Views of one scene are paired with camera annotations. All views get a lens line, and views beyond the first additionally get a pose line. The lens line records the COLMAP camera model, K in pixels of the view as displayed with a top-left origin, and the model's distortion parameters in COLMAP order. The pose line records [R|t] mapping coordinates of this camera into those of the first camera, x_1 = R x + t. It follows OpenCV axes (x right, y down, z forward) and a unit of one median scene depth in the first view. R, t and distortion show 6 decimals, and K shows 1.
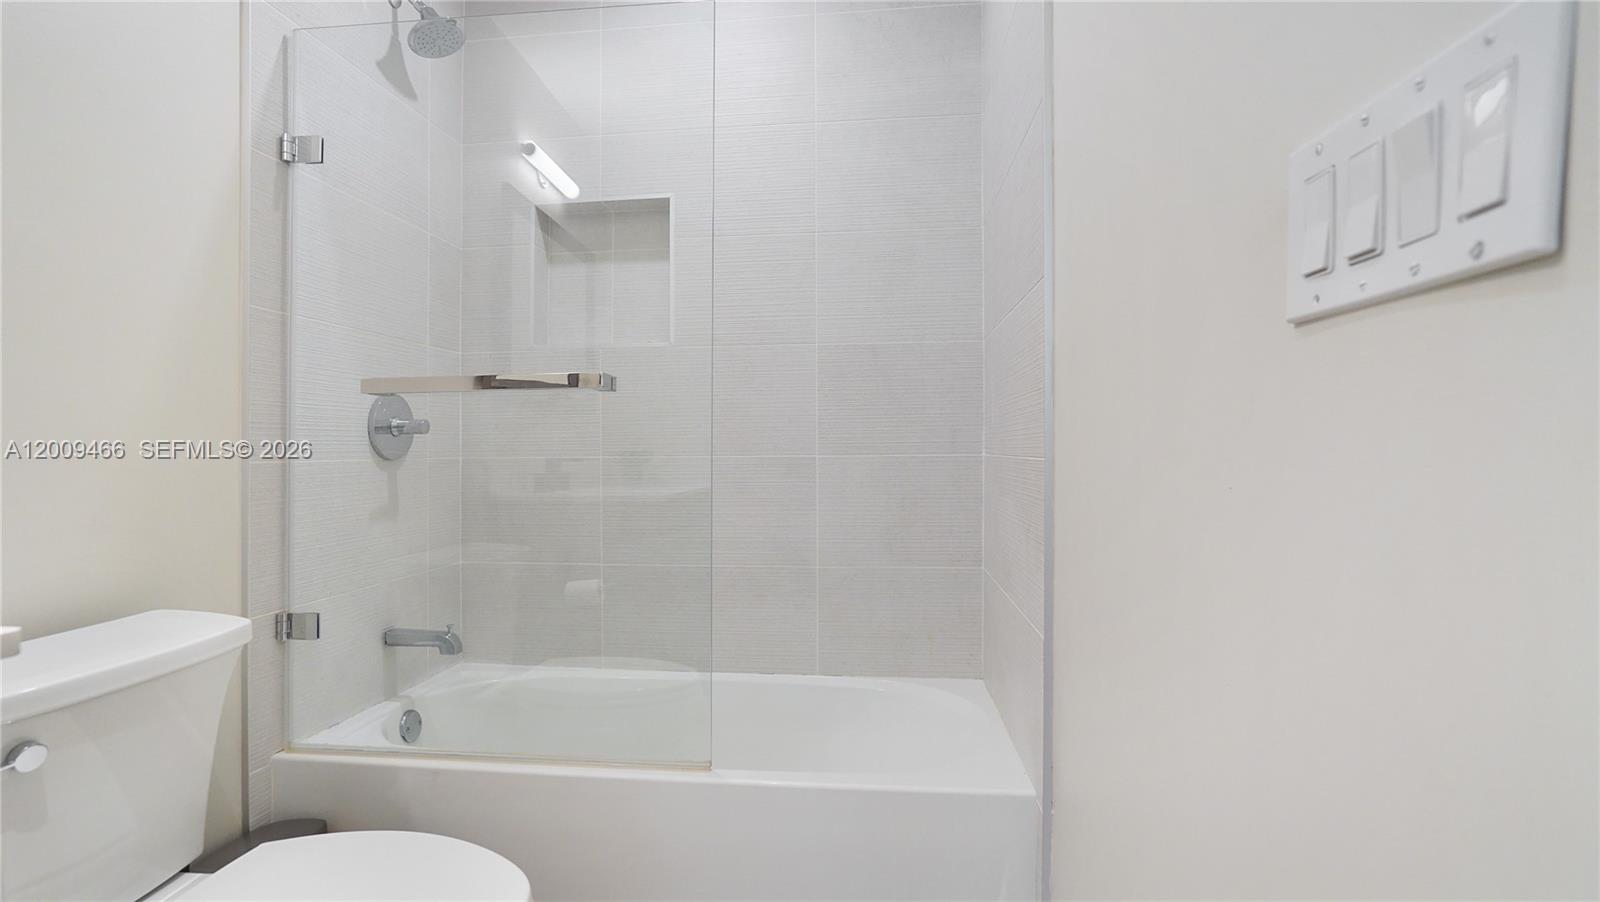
lens RADIAL K [[713.7, 0, 800.0], [0, 713.7, 451.0], [0, 0, 1]] dist [0.000192, 0.013777]
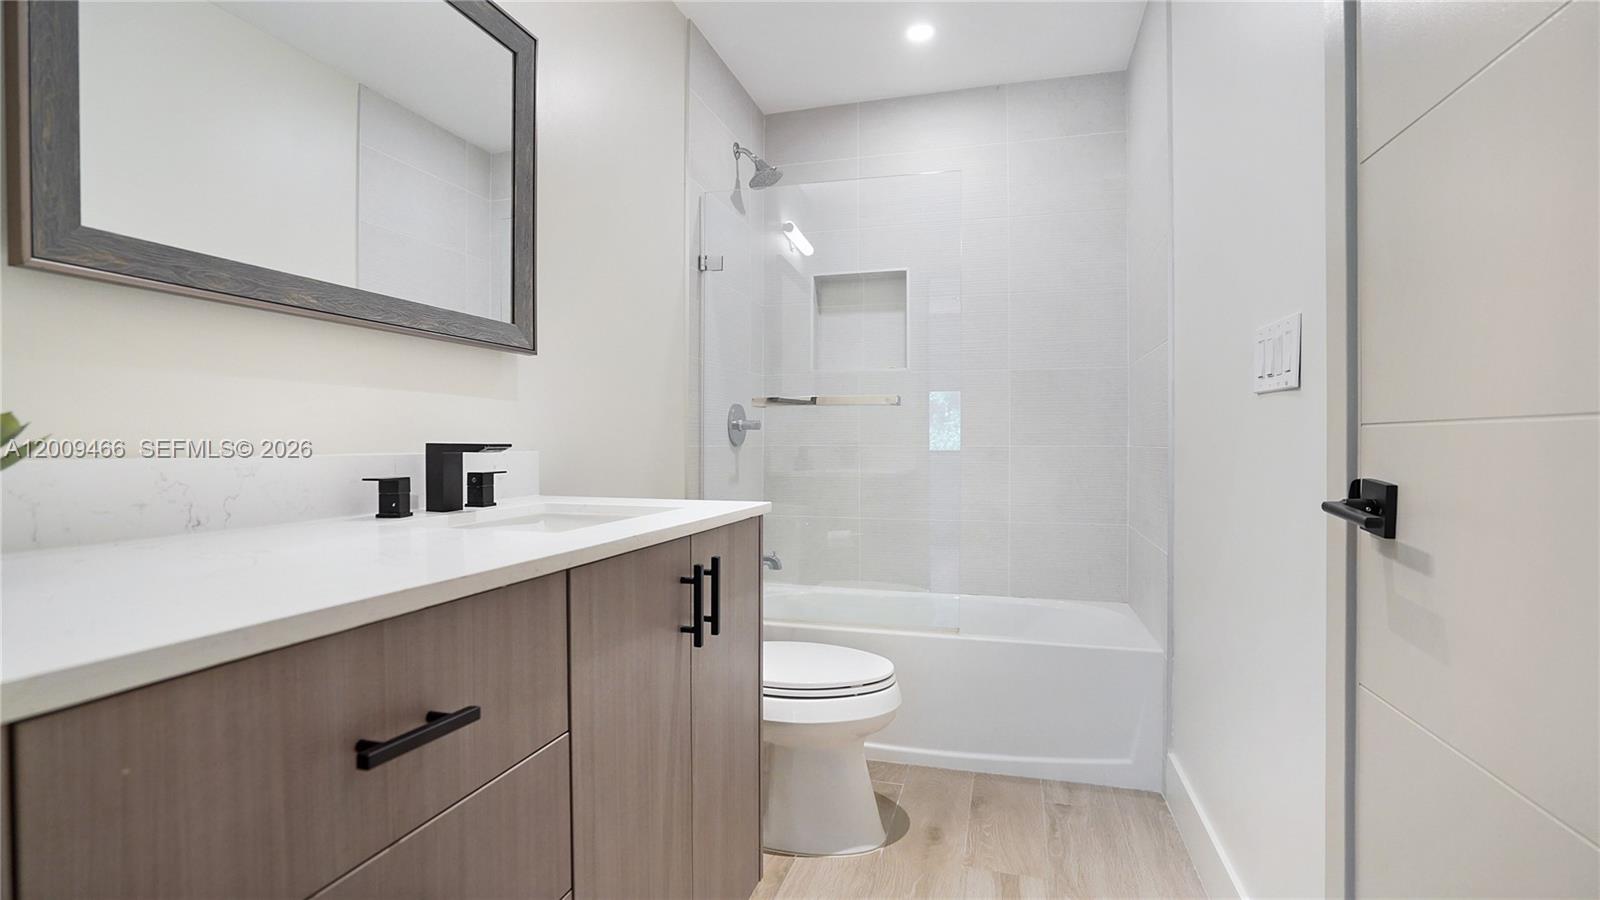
lens RADIAL K [[754.0, 0, 794.0], [0, 754.0, 444.2], [0, 0, 1]] dist [-0.045947, 0.017217]
pose [[0.988484, 0.007487, -0.151140, -0.185059], [-0.008157, 0.999959, -0.003808, 0.012635], [0.151105, 0.004997, 0.988505, -0.598241]]
